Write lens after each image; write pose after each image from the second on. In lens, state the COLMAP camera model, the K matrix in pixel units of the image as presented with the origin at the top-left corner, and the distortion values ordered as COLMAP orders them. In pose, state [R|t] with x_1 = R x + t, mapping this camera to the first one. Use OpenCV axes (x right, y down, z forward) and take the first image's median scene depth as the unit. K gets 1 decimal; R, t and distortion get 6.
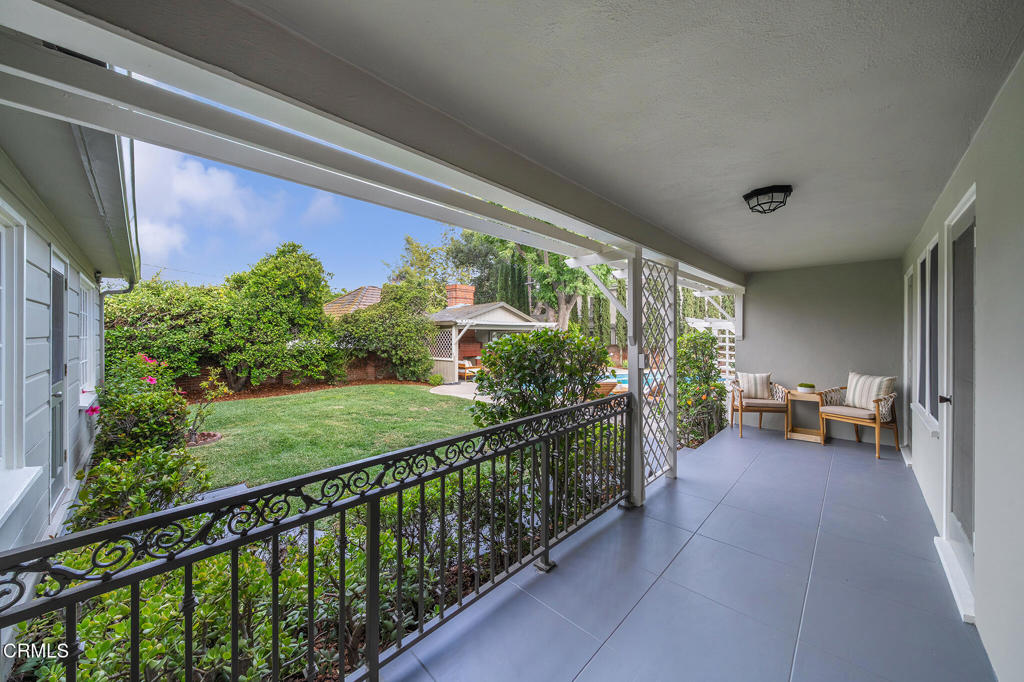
lens RADIAL K [[352.8, 0, 512.0], [0, 352.8, 341.0], [0, 0, 1]] dist [-0.000725, -0.000164]
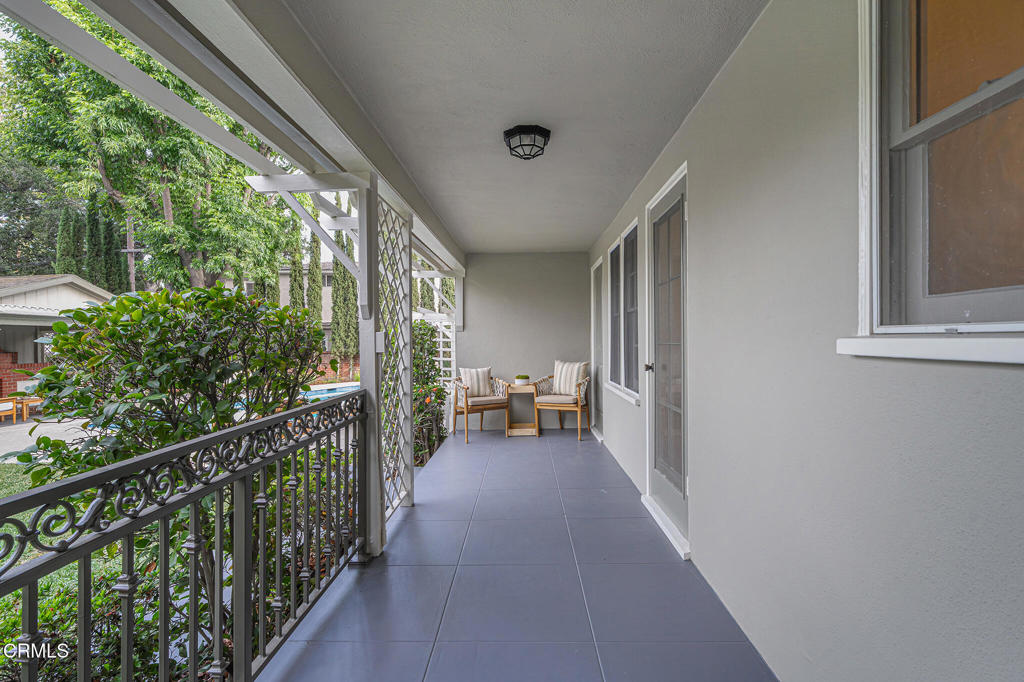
lens RADIAL K [[469.3, 0, 512.0], [0, 469.3, 341.0], [0, 0, 1]] dist [-0.001580, -0.000111]
pose [[0.743954, -0.011430, 0.668133, -0.043186], [0.018817, 0.999816, -0.003848, 0.053759], [-0.667966, 0.015435, 0.744032, 0.127960]]
